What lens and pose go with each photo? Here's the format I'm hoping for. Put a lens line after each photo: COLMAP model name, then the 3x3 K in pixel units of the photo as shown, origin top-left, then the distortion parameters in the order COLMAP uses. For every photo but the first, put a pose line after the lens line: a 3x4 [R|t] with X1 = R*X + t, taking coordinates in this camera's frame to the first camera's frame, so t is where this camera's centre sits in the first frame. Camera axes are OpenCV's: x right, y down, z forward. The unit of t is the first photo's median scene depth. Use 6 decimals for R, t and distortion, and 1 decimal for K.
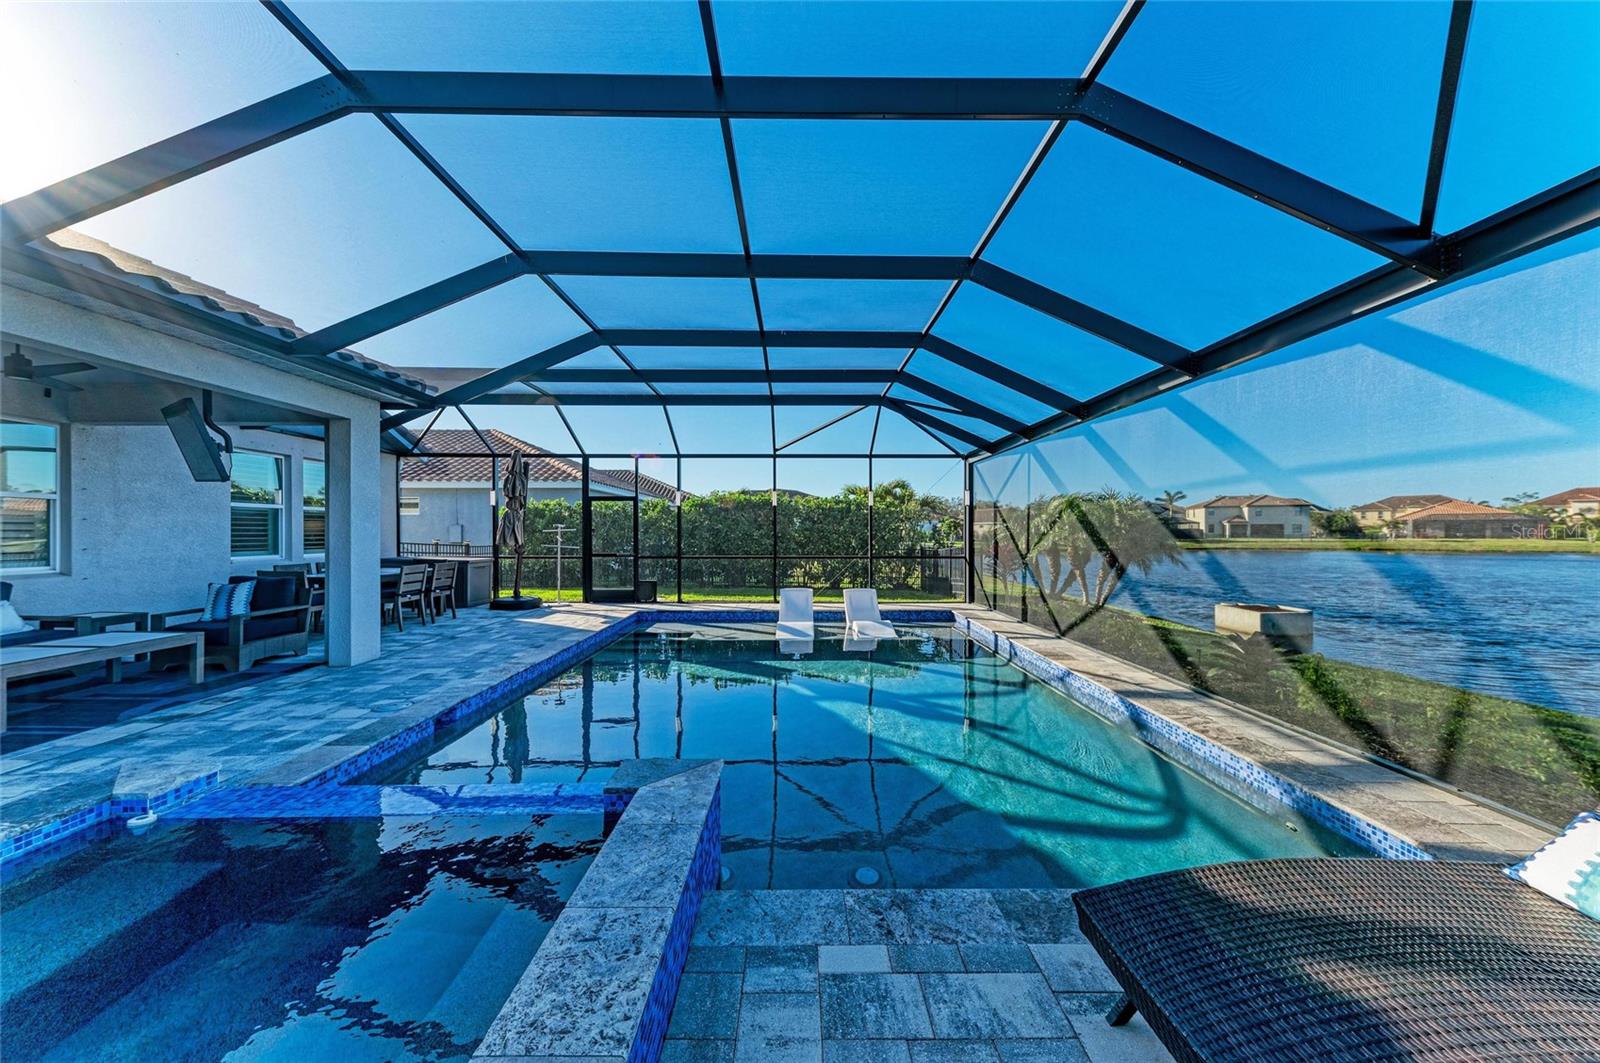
lens RADIAL K [[573.0, 0, 795.4], [0, 573.0, 530.1], [0, 0, 1]] dist [0.004132, -0.001979]
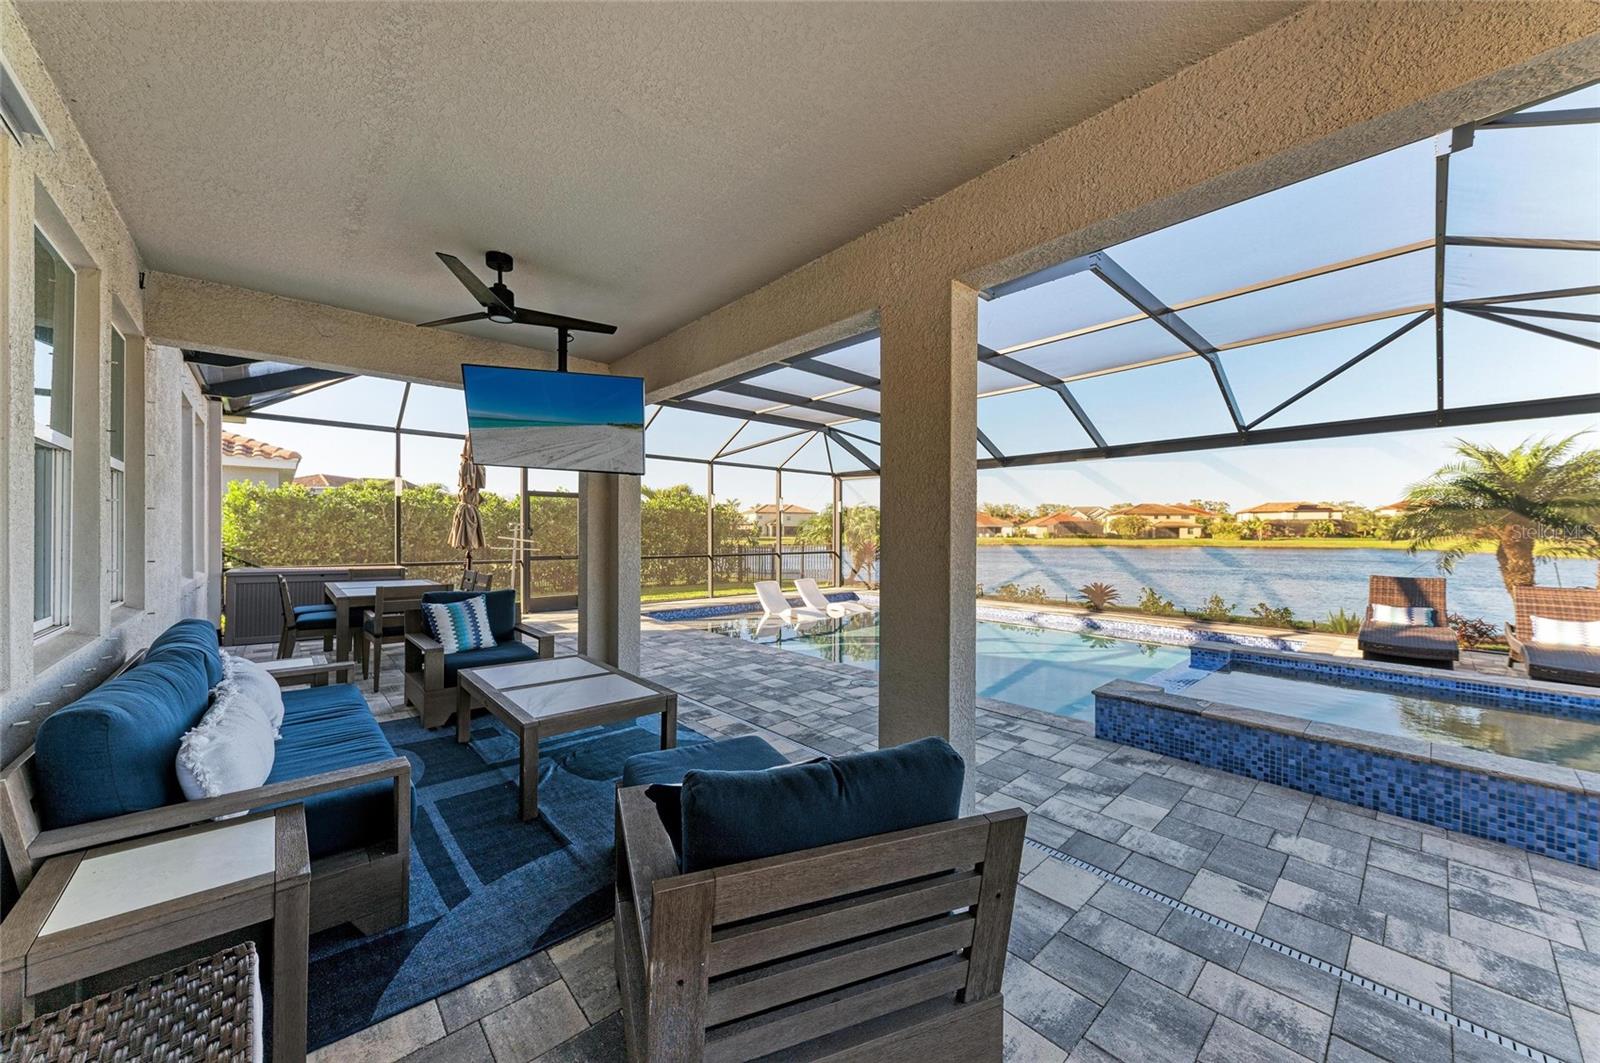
lens RADIAL K [[573.0, 0, 798.8], [0, 573.0, 534.0], [0, 0, 1]] dist [0.004132, -0.001979]
pose [[0.752734, 0.008440, 0.658271, -0.621165], [-0.015210, 0.999874, 0.004572, -0.001594], [-0.658149, -0.013454, 0.752767, 0.079199]]
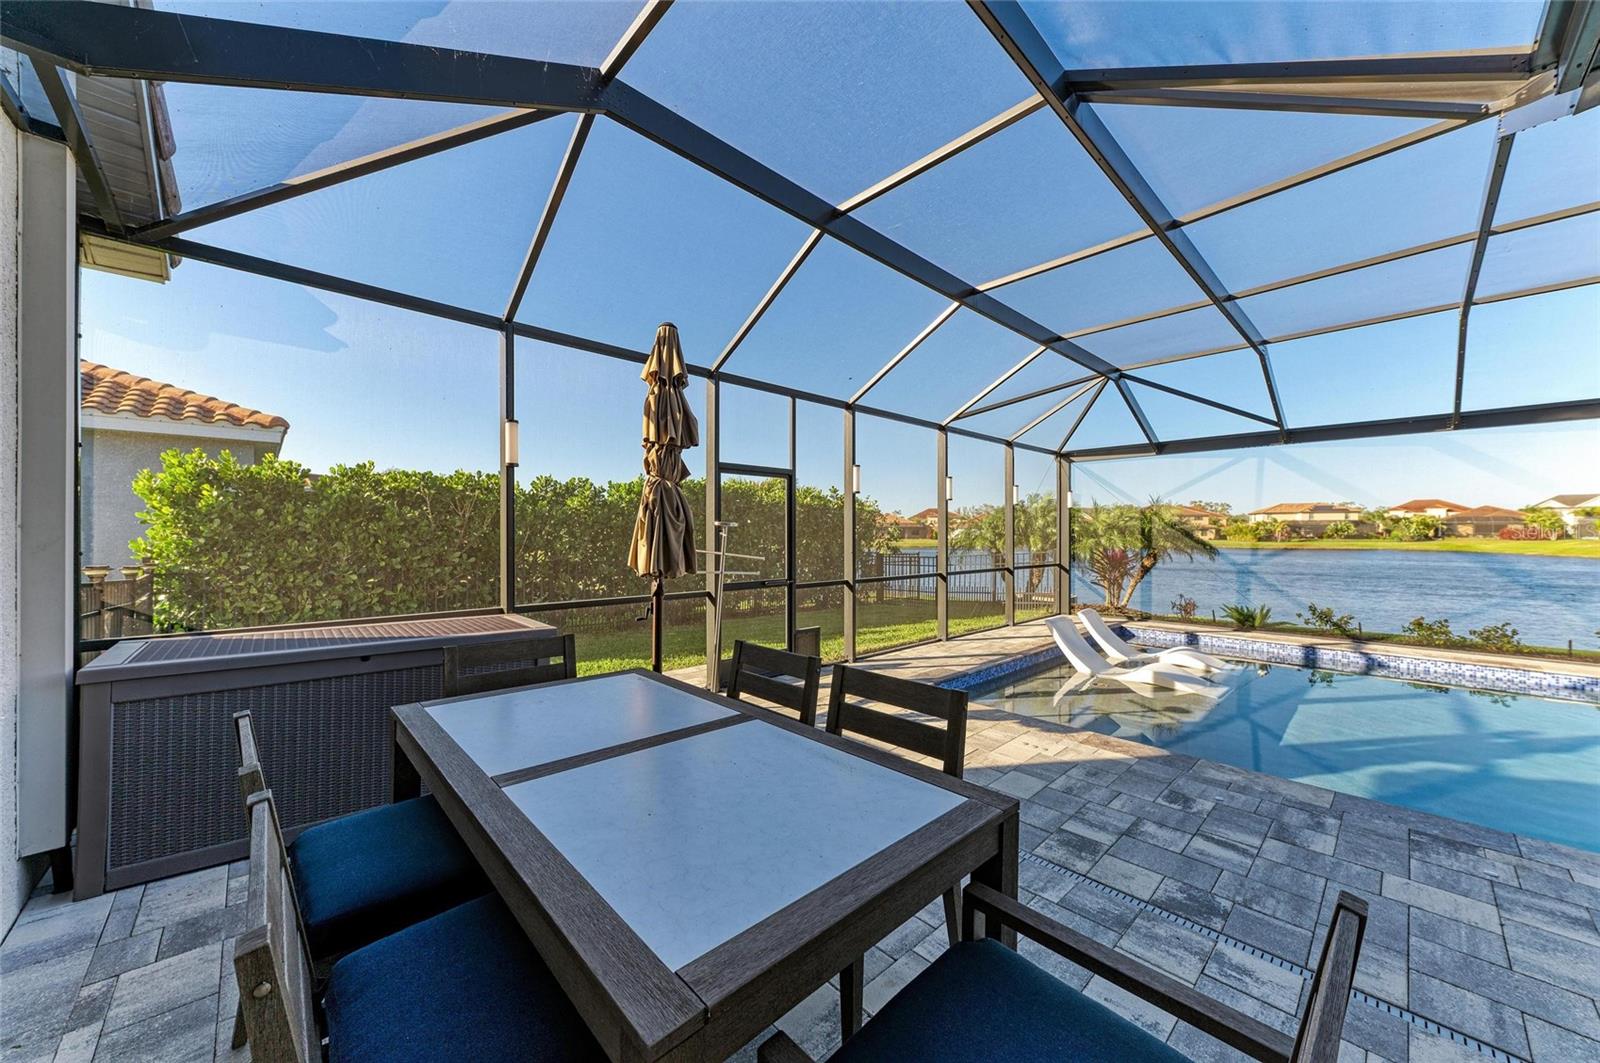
lens RADIAL K [[573.0, 0, 802.6], [0, 573.0, 529.3], [0, 0, 1]] dist [0.004132, -0.001979]
pose [[0.735616, 0.014732, 0.677239, -0.628702], [-0.012905, 0.999887, -0.007734, 0.000229], [-0.677276, -0.003050, 0.735723, 0.604604]]
